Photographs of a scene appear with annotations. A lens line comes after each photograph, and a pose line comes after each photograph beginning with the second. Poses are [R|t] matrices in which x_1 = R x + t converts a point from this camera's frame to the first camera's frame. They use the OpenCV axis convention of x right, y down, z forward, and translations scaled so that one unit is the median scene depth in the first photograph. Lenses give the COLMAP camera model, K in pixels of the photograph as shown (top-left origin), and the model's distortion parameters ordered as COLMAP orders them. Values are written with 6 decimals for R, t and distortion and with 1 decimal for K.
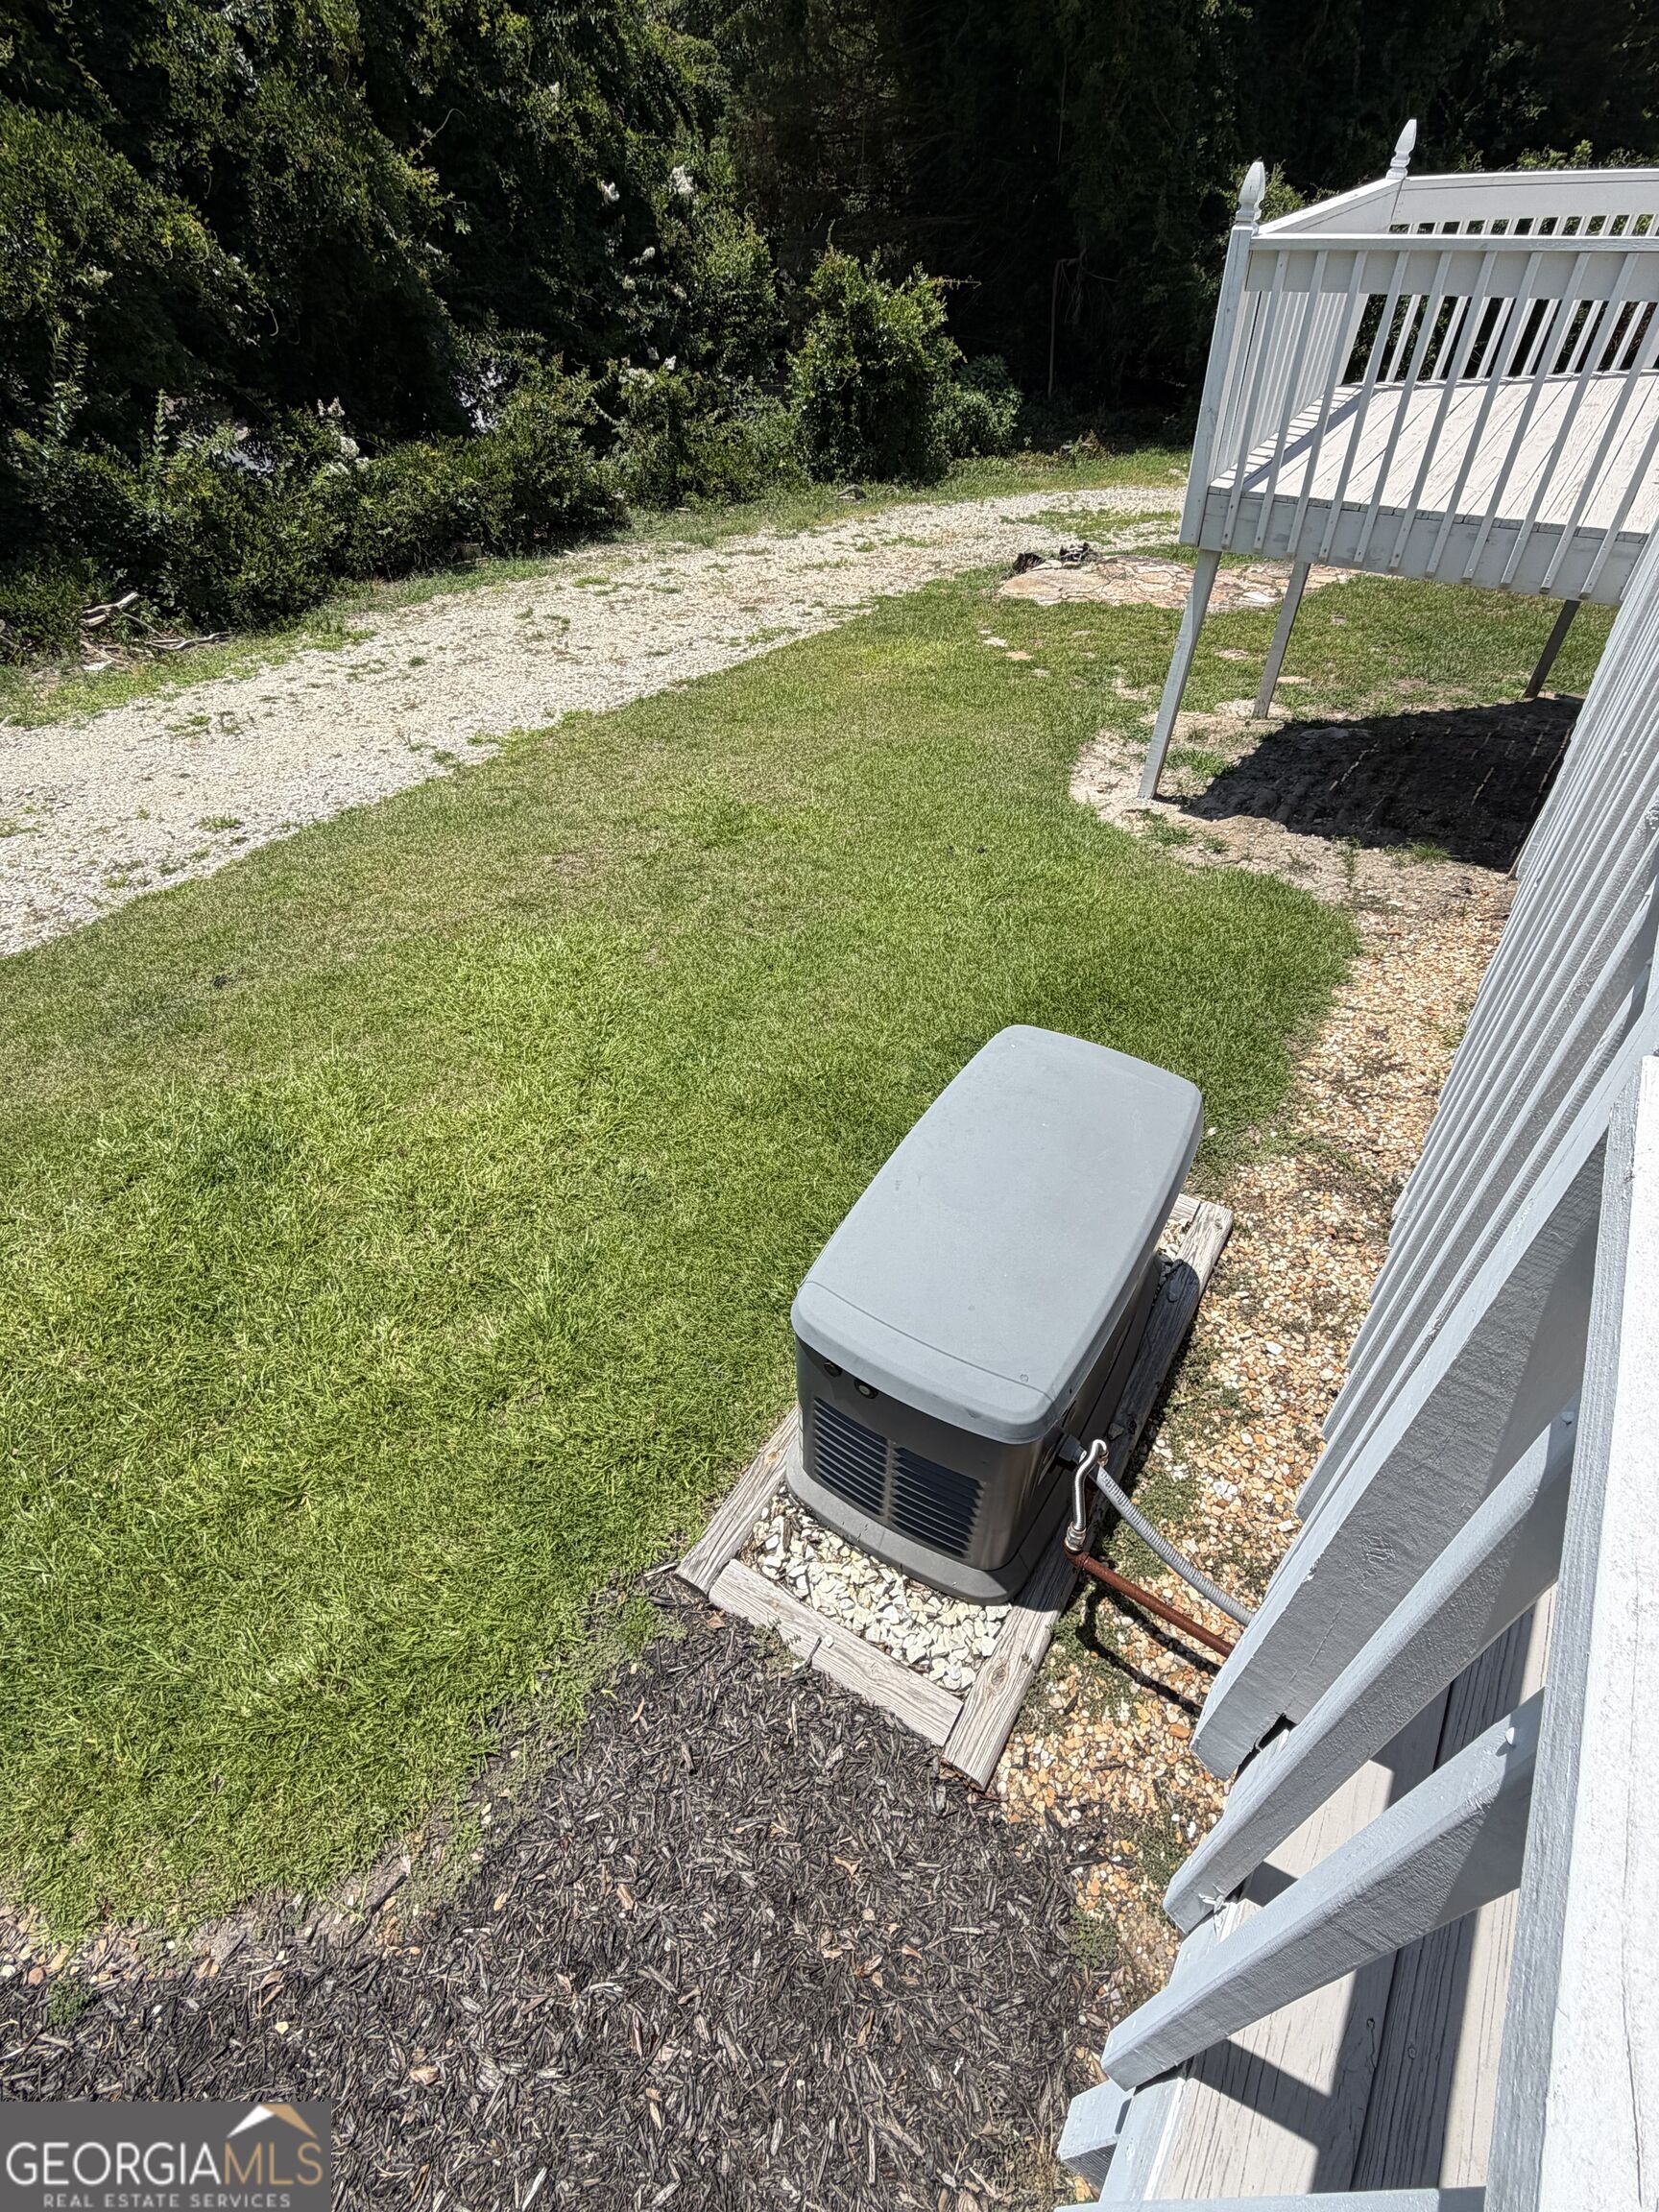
lens RADIAL K [[1033.6, 0, 827.0], [0, 1033.6, 1111.9], [0, 0, 1]] dist [0.000980, -0.001462]
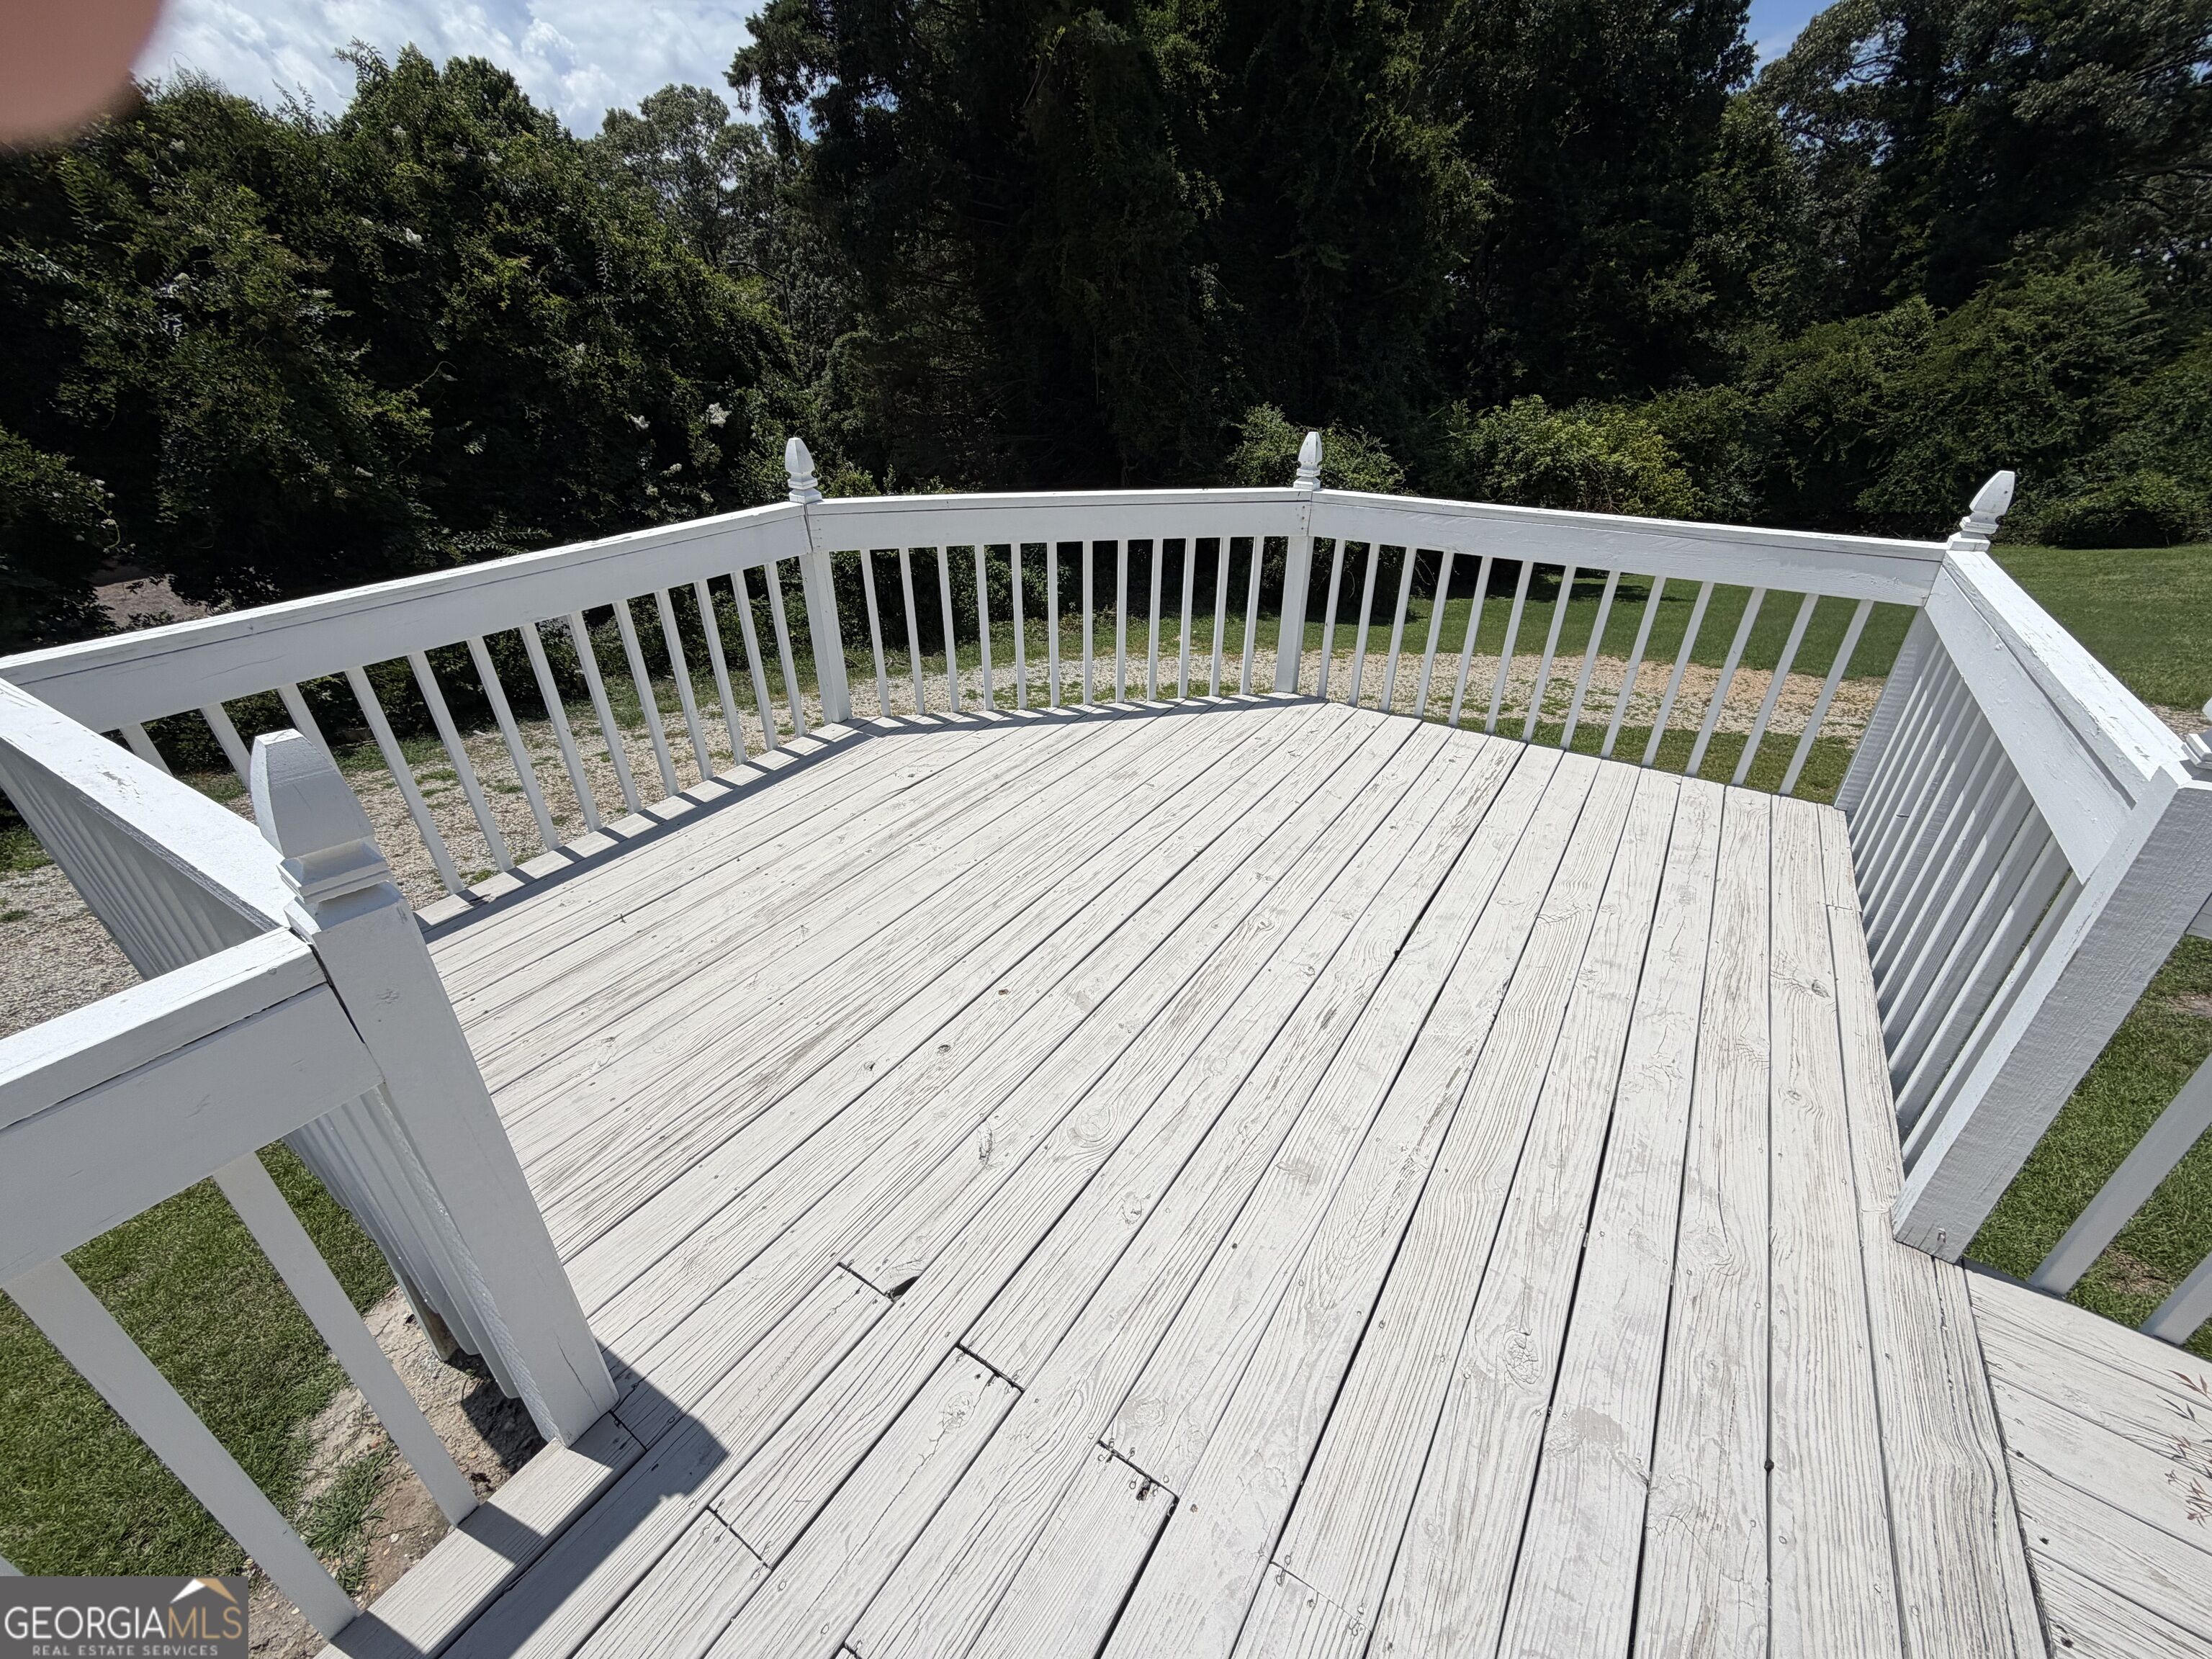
lens RADIAL K [[880.7, 0, 1103.5], [0, 880.7, 833.0], [0, 0, 1]] dist [-0.002941, 0.000766]
pose [[0.999784, 0.014465, 0.014907, 0.334476], [-0.009950, 0.963483, -0.267585, -0.228446], [-0.018233, 0.267379, 0.963419, 0.203947]]
